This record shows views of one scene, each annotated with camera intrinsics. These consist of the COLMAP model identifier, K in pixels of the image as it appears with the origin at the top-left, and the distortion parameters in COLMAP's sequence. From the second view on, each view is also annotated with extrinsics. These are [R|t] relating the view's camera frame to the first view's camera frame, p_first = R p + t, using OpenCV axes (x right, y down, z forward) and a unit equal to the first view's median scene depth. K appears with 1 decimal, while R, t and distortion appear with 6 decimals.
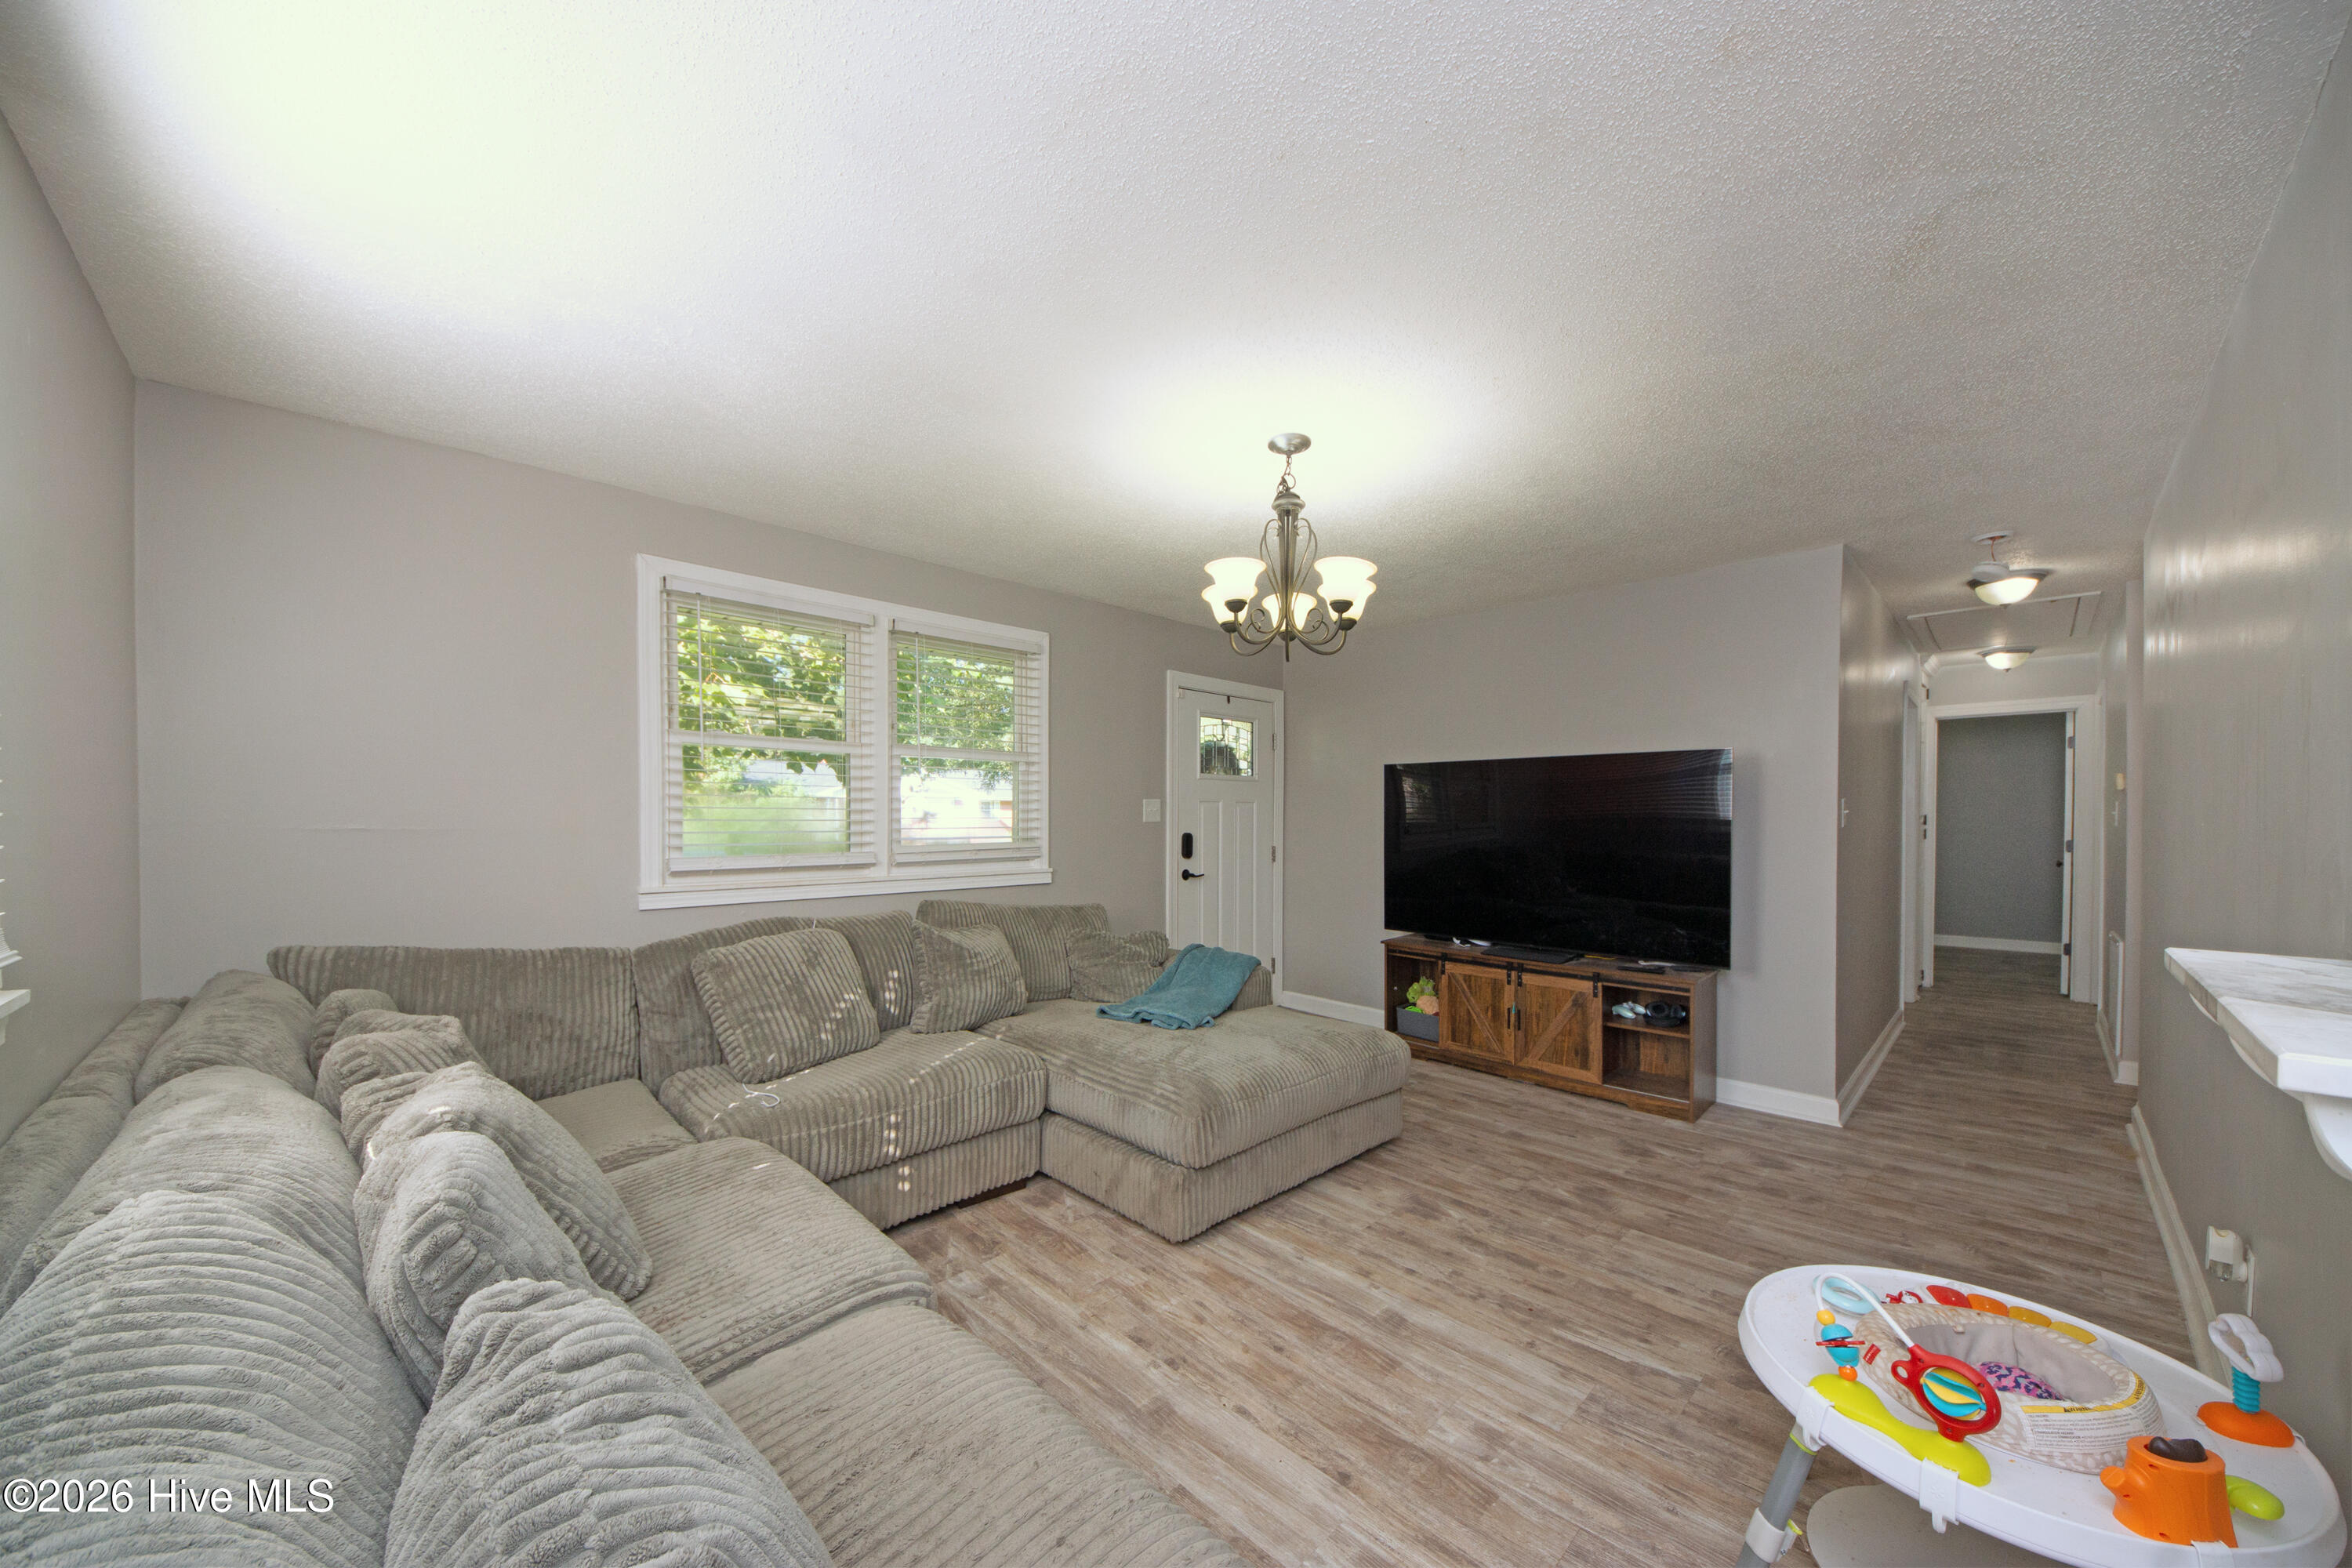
lens RADIAL K [[832.7, 0, 1148.1], [0, 832.7, 816.5], [0, 0, 1]] dist [0.028748, -0.016393]
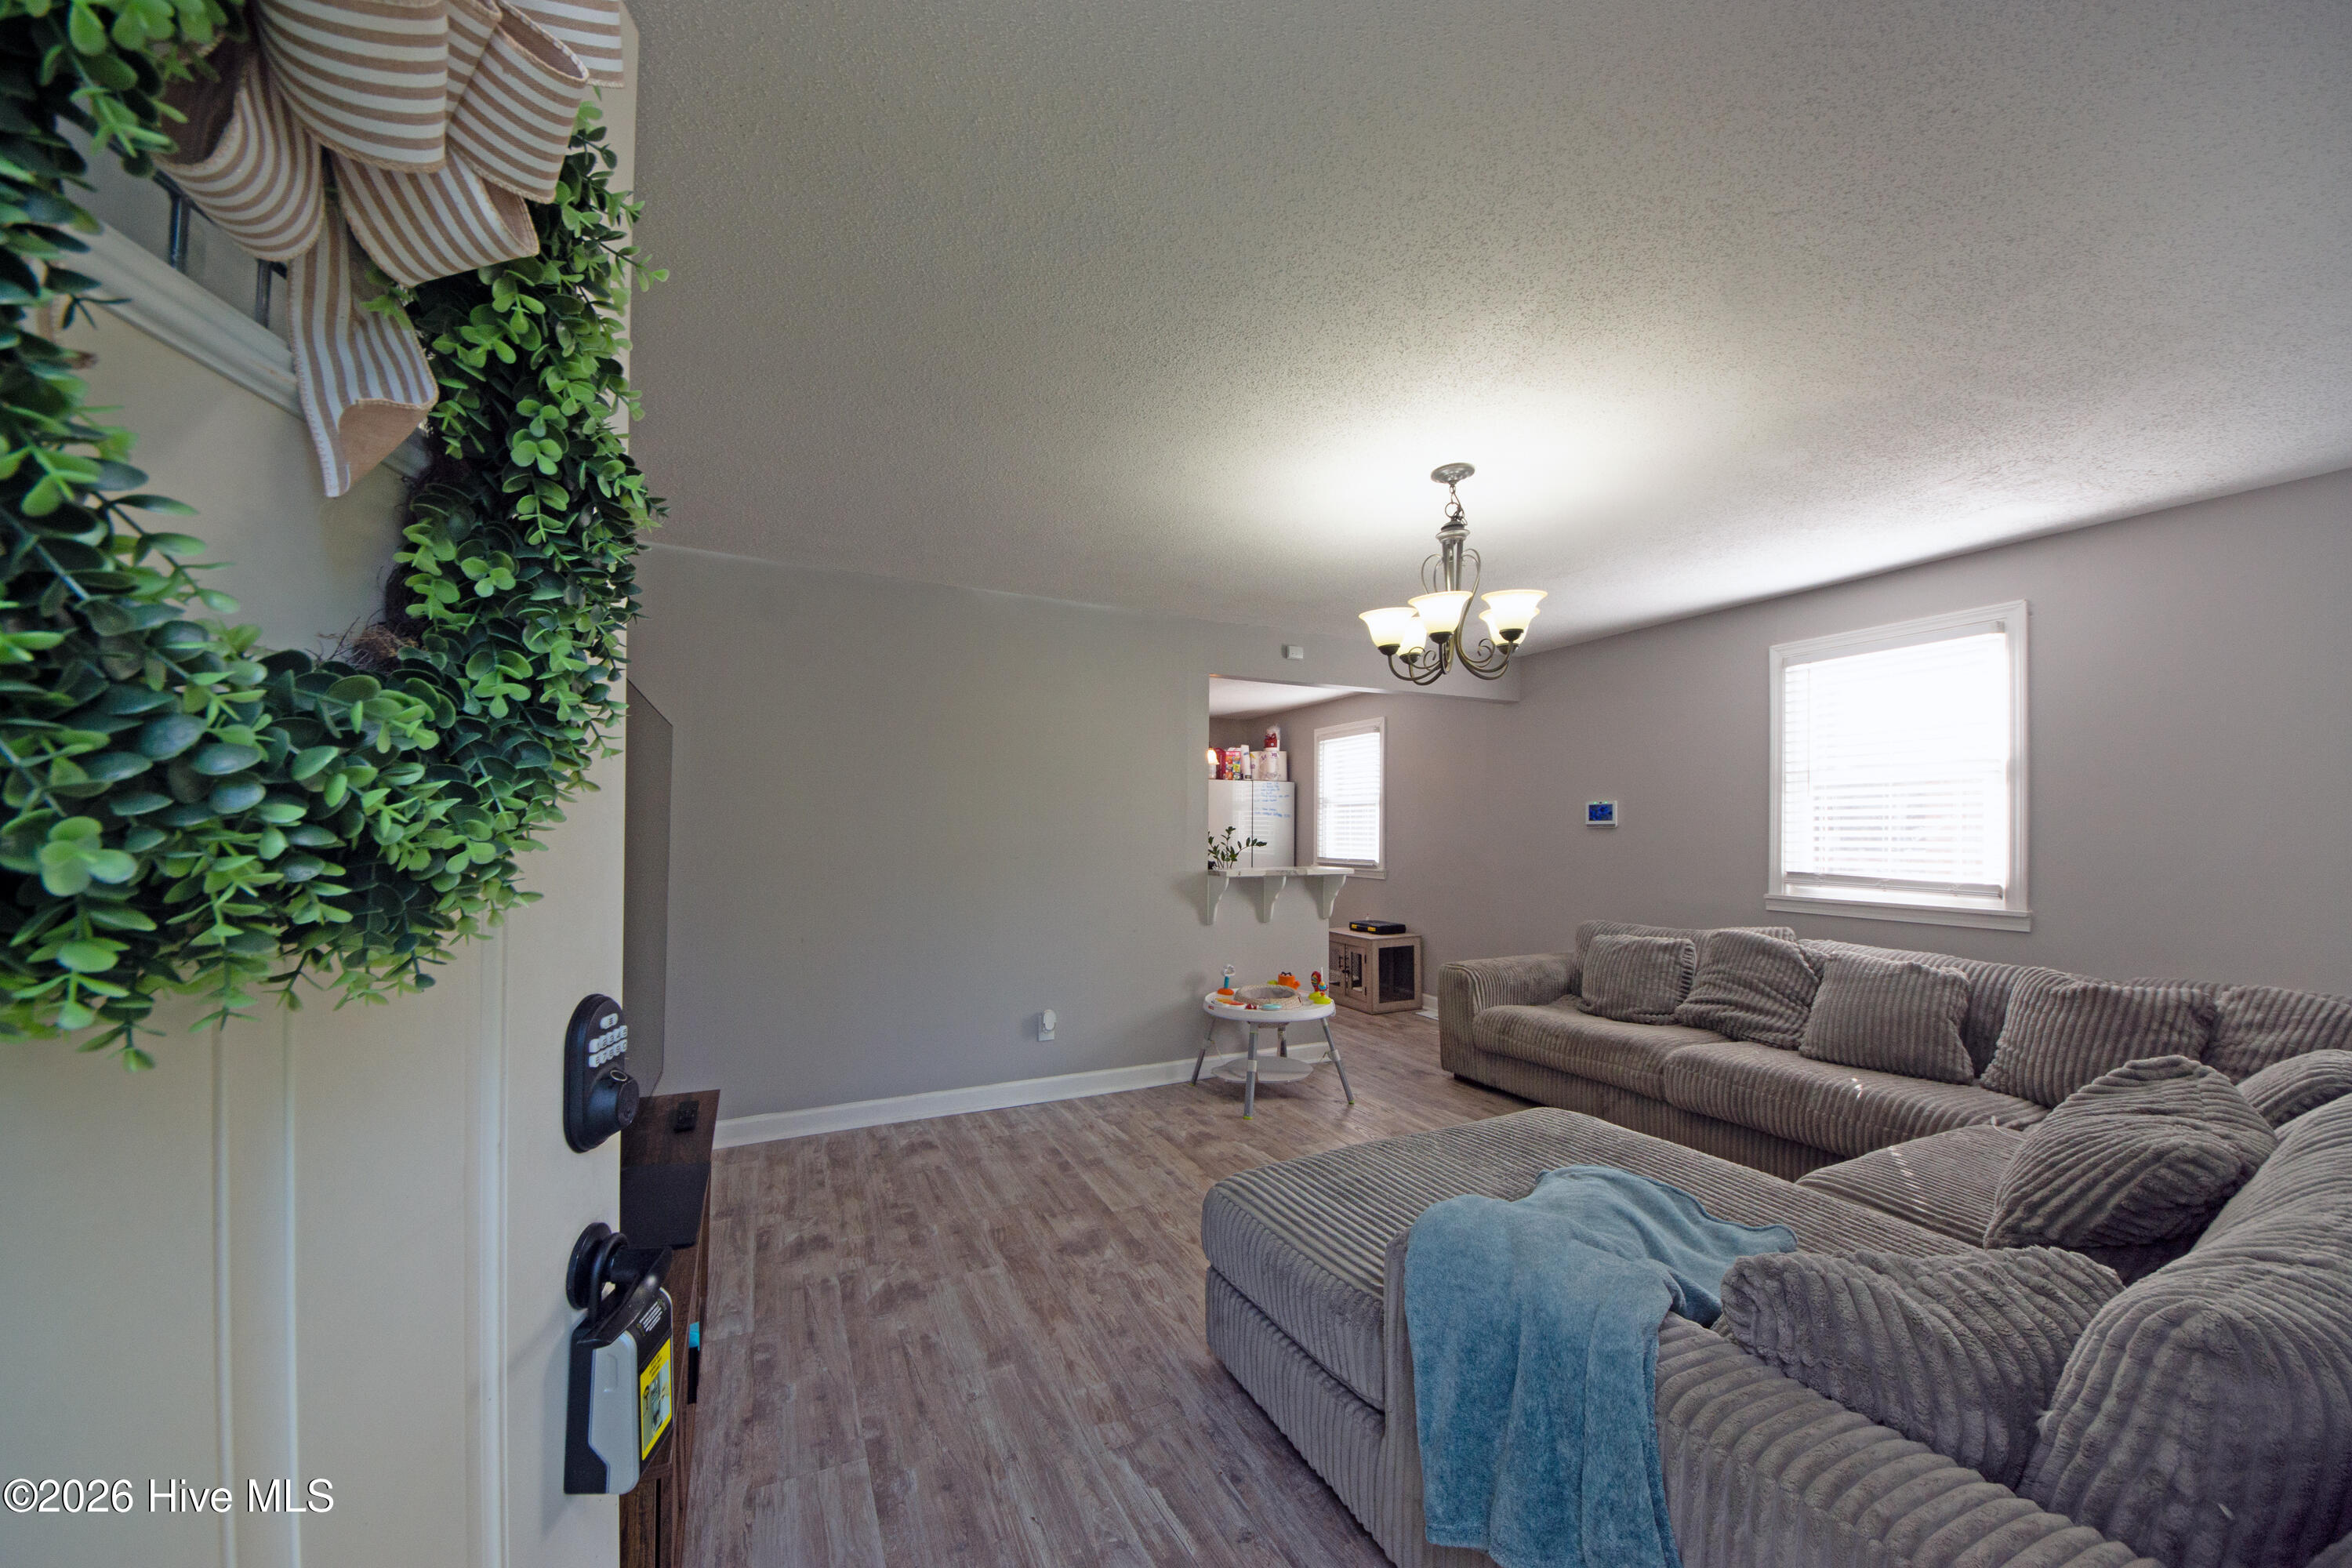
lens RADIAL K [[841.4, 0, 1167.5], [0, 841.4, 823.7], [0, 0, 1]] dist [0.032451, -0.017064]
pose [[-0.953406, -0.008368, 0.301573, 0.184421], [-0.008952, 0.999960, -0.000554, -0.010401], [-0.301556, -0.003228, -0.953443, 2.051465]]
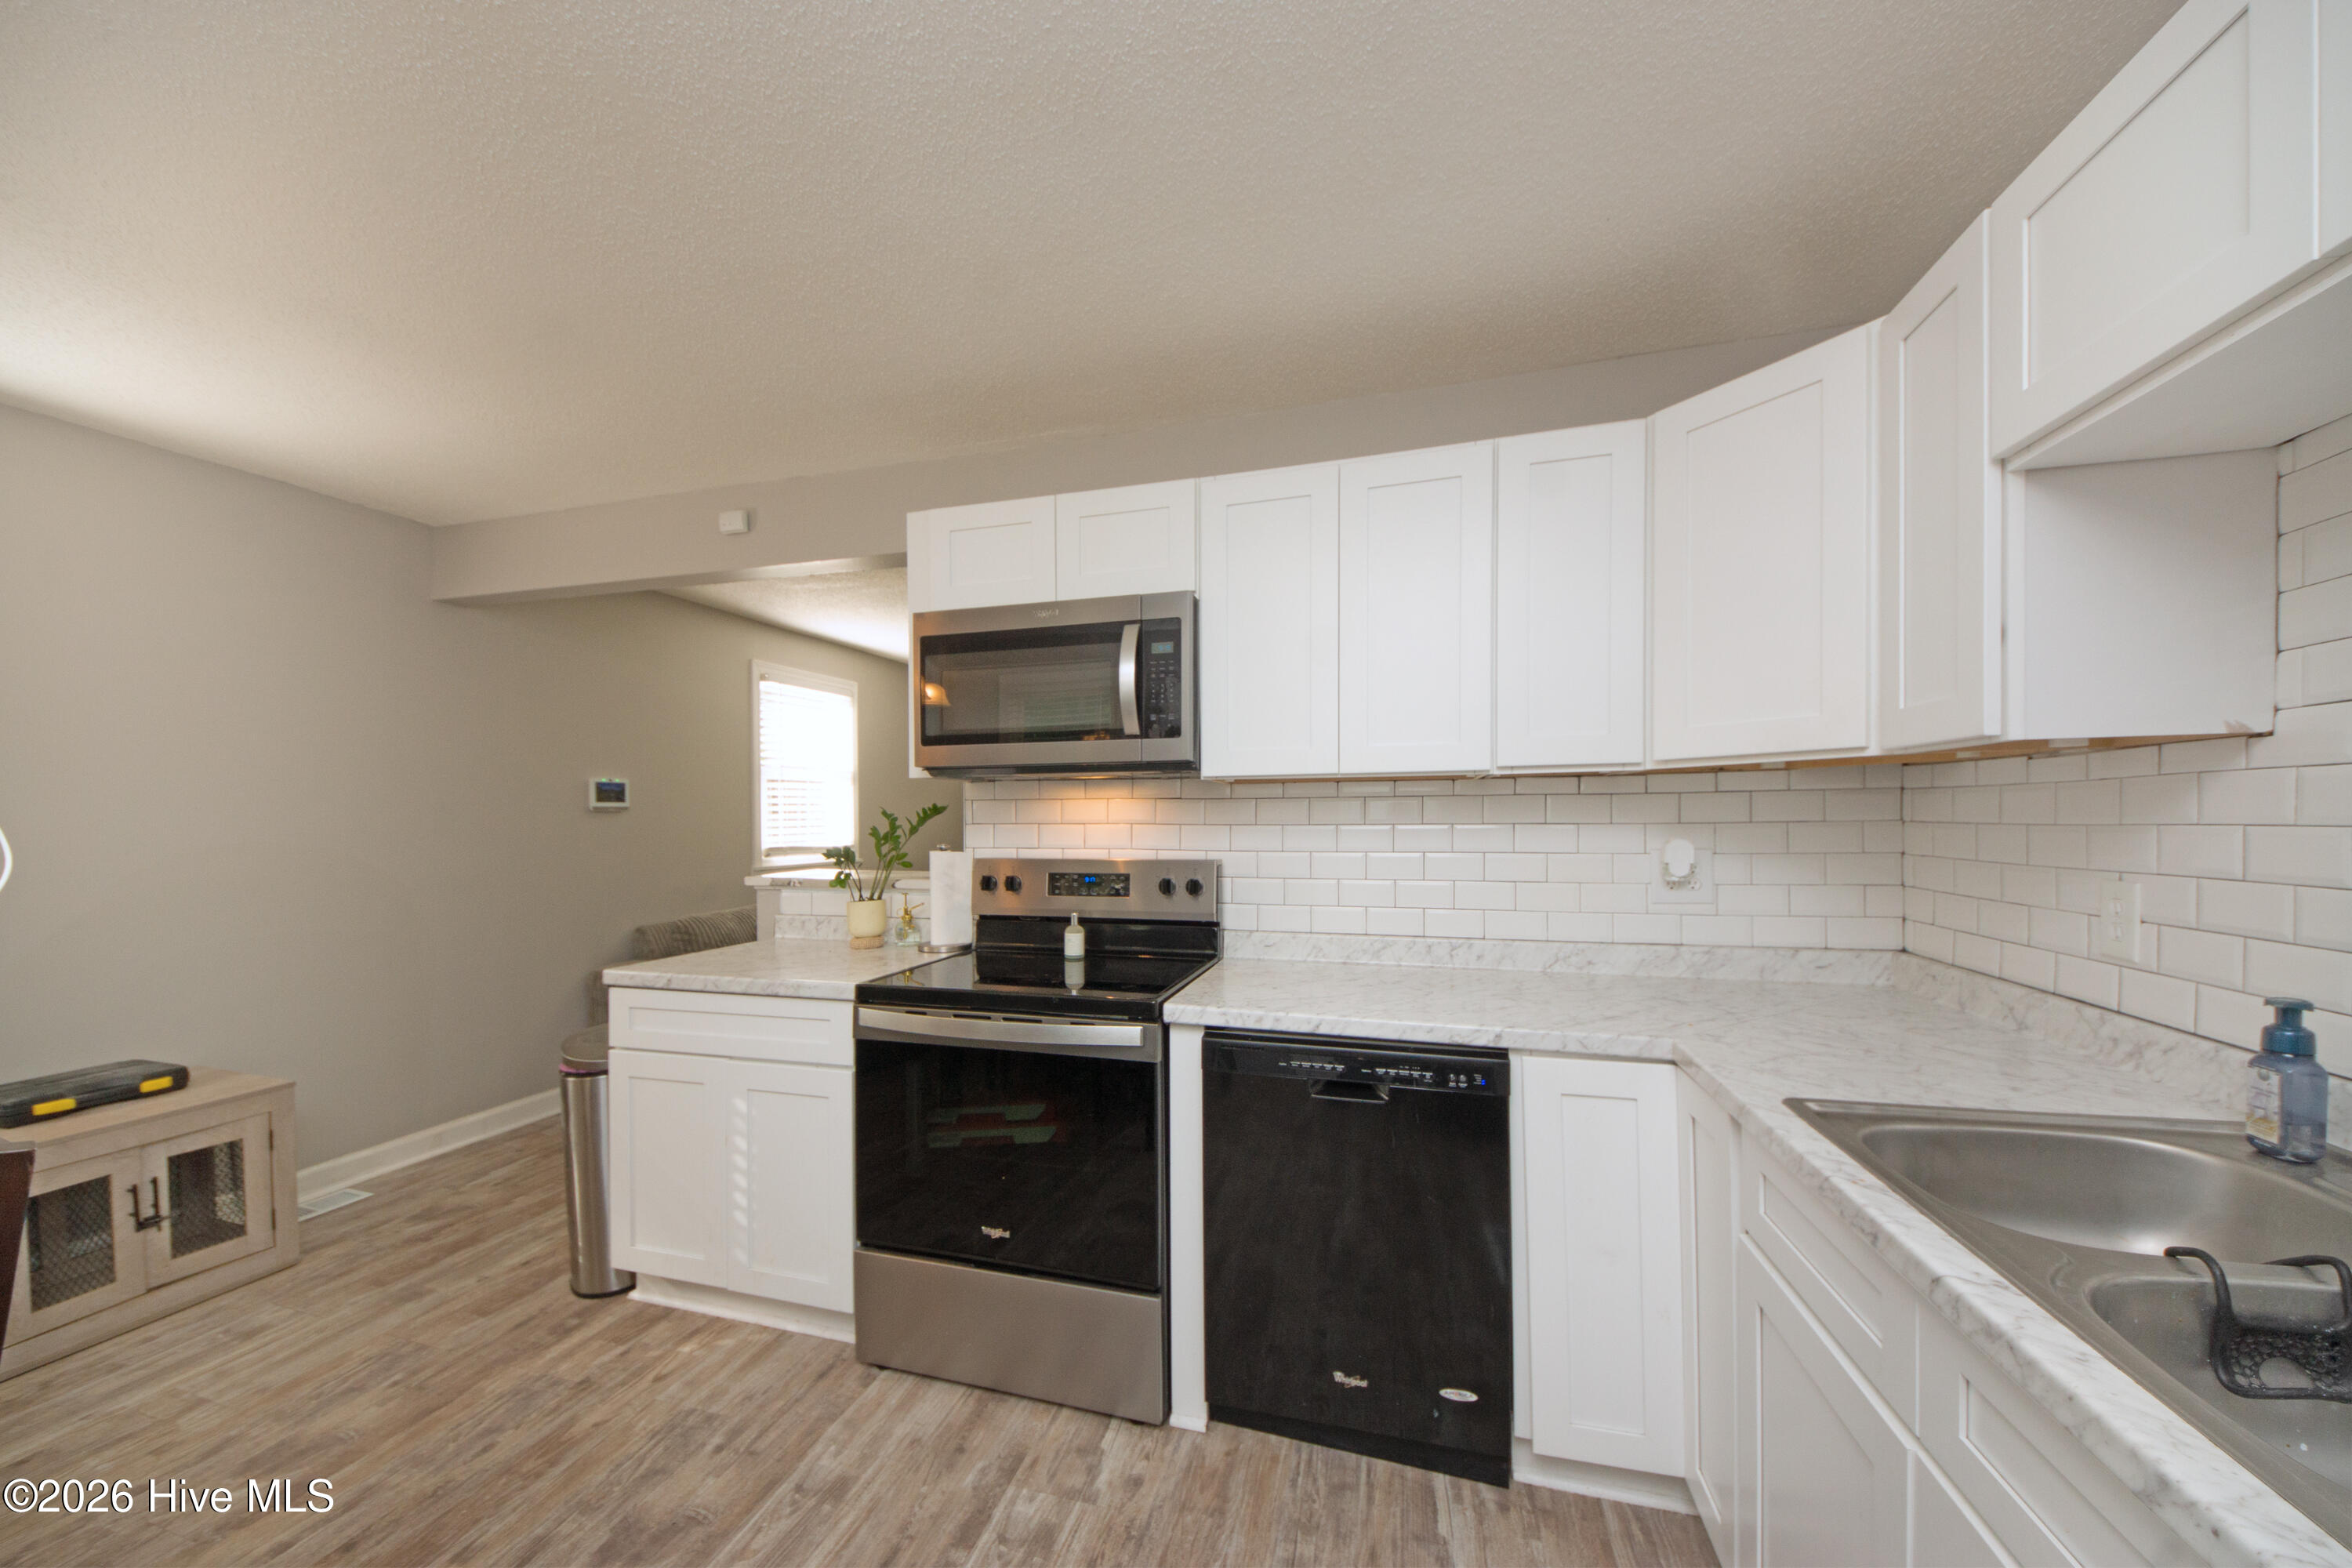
lens RADIAL K [[841.4, 0, 1167.5], [0, 841.4, 823.7], [0, 0, 1]] dist [0.032451, -0.017064]
pose [[0.503159, 0.002591, -0.864190, 1.653250], [0.002772, 0.999986, 0.004613, 0.006631], [0.864189, -0.004717, 0.503144, 0.073443]]
